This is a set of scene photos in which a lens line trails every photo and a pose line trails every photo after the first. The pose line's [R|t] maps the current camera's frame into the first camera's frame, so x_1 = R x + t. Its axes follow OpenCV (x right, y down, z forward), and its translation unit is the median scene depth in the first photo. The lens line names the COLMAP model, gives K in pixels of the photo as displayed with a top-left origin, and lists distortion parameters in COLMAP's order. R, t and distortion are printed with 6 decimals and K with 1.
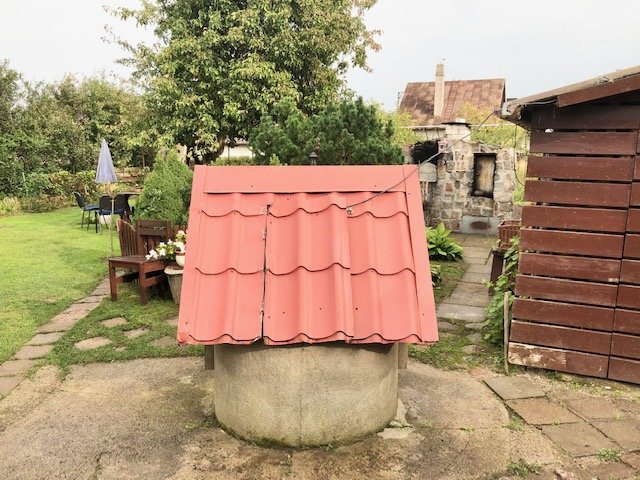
lens RADIAL K [[529.3, 0, 320.0], [0, 529.3, 240.0], [0, 0, 1]] dist [0.047829, -0.049939]
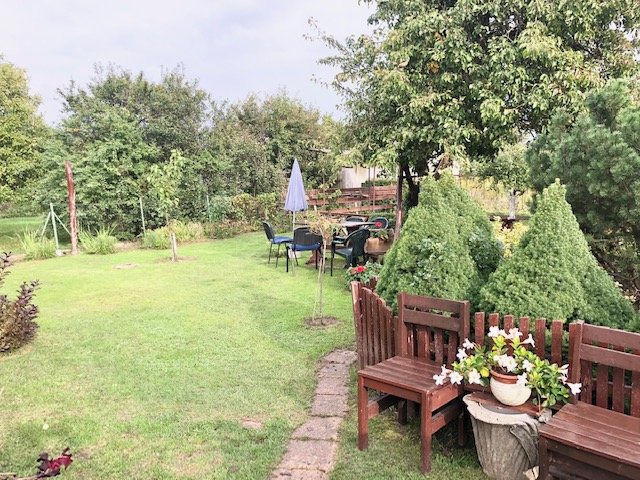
lens RADIAL K [[529.3, 0, 320.0], [0, 529.3, 240.0], [0, 0, 1]] dist [0.047829, -0.049939]
pose [[0.959209, 0.027562, -0.281352, -0.152757], [-0.037478, 0.998849, -0.029923, -0.042809], [0.280203, 0.039247, 0.959138, 0.249013]]
